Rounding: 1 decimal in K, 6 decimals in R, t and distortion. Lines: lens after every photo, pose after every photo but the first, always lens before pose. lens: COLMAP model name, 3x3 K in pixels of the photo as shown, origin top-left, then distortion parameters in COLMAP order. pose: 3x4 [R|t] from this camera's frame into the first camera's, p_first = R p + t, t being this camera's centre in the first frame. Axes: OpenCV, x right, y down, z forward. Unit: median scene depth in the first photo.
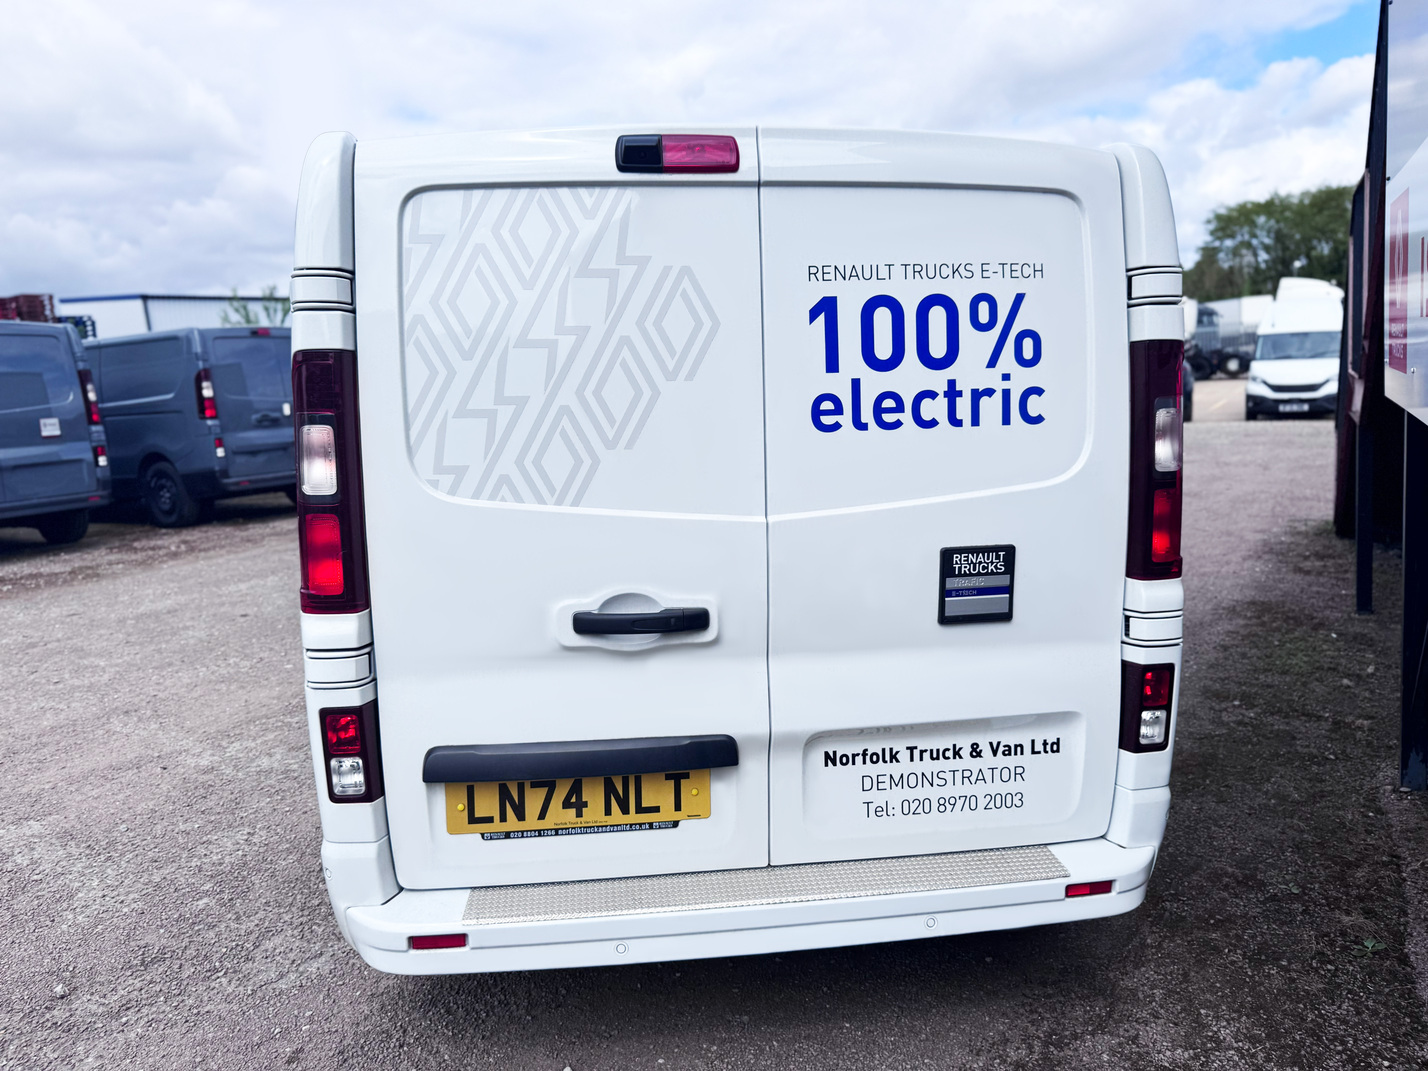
lens RADIAL K [[999.9, 0, 704.6], [0, 999.9, 542.8], [0, 0, 1]] dist [0.050430, -0.034198]
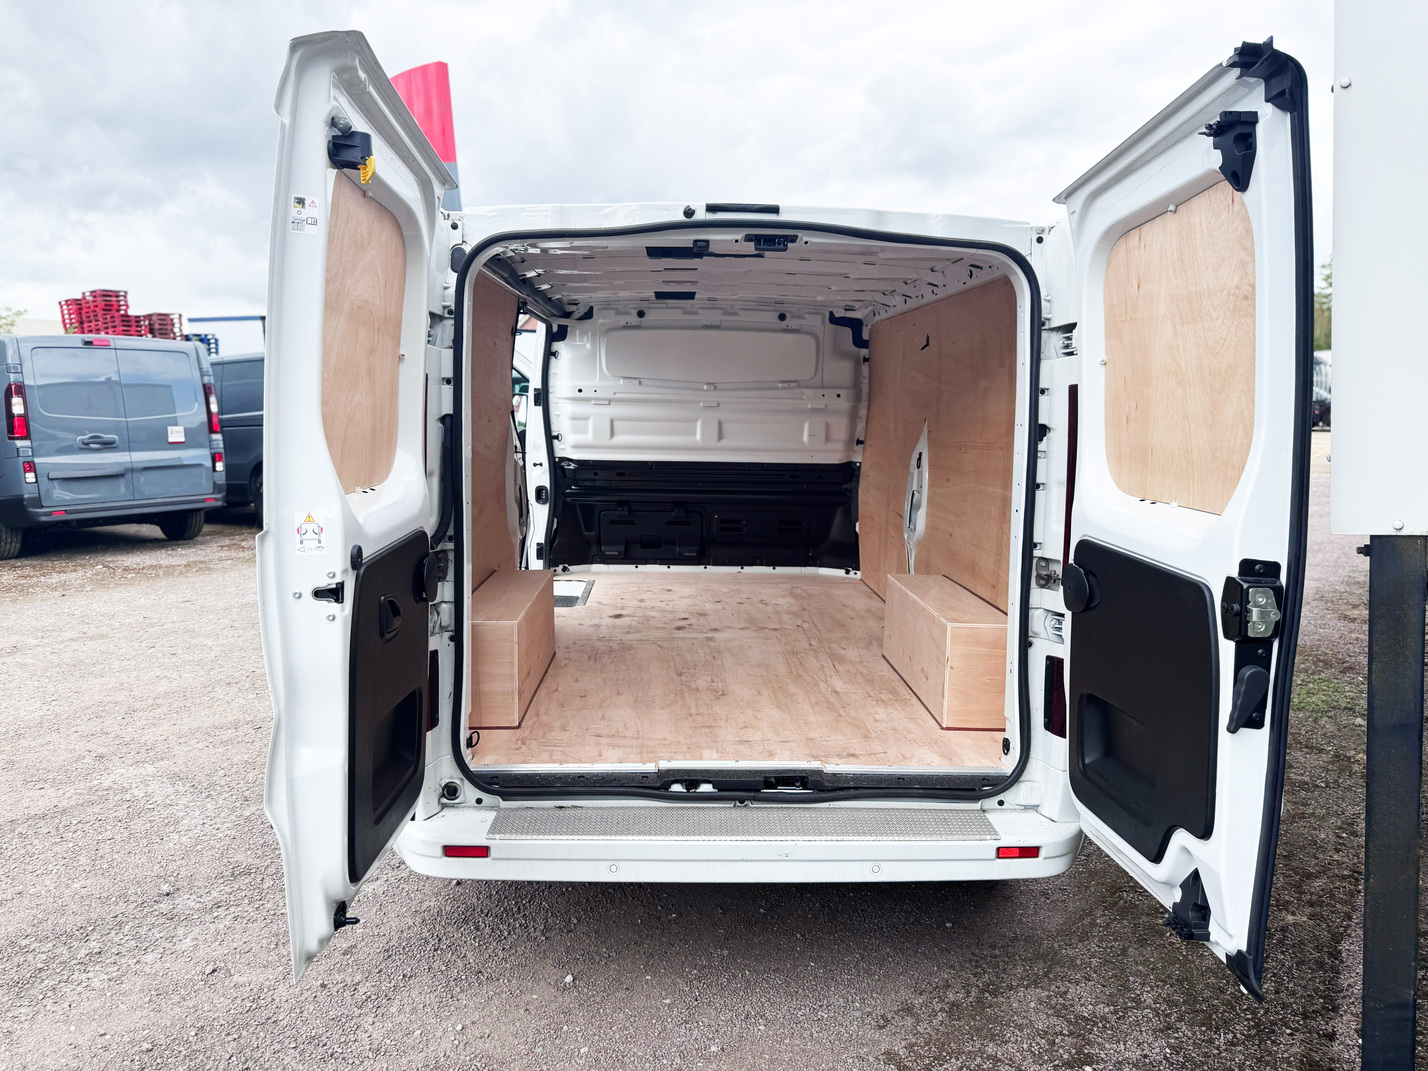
lens RADIAL K [[999.9, 0, 706.4], [0, 999.9, 537.4], [0, 0, 1]] dist [0.050430, -0.034198]
pose [[0.995755, 0.043815, -0.080942, 0.100513], [-0.046710, 0.998322, -0.034227, 0.037197], [0.079306, 0.037863, 0.996131, -0.194894]]
